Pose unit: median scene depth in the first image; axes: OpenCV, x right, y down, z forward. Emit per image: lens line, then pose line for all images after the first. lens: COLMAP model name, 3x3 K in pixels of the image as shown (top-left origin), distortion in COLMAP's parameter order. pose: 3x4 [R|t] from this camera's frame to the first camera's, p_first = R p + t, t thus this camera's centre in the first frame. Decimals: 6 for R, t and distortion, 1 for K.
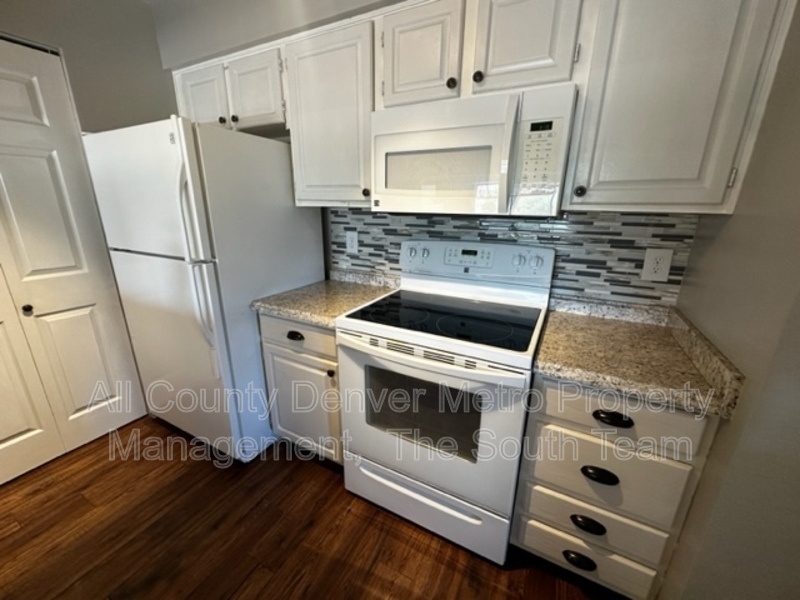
lens RADIAL K [[319.1, 0, 400.8], [0, 319.1, 299.5], [0, 0, 1]] dist [-0.002642, -0.000077]
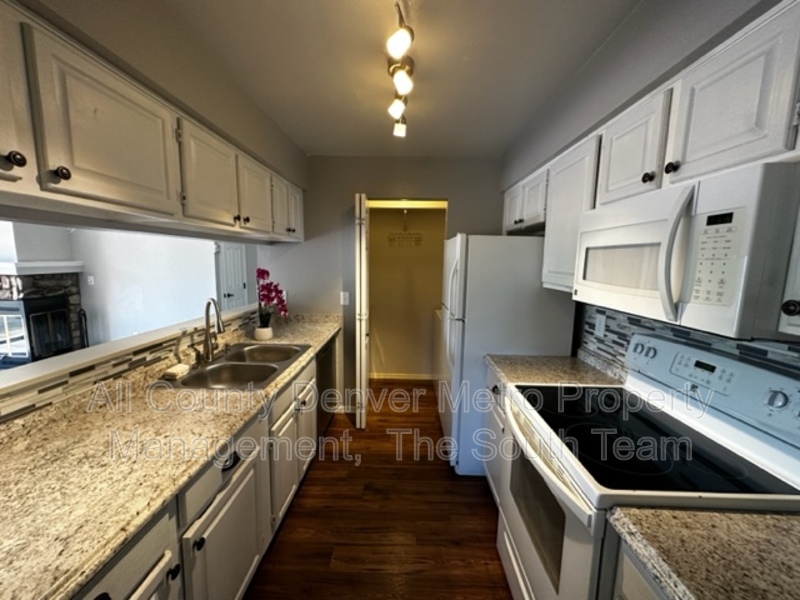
lens RADIAL K [[319.1, 0, 404.7], [0, 319.1, 302.2], [0, 0, 1]] dist [-0.002642, -0.000077]
pose [[0.456287, 0.113696, -0.882539, 0.535510], [-0.268313, 0.963221, -0.014632, -0.094947], [0.848416, 0.243473, 0.470011, 0.037228]]
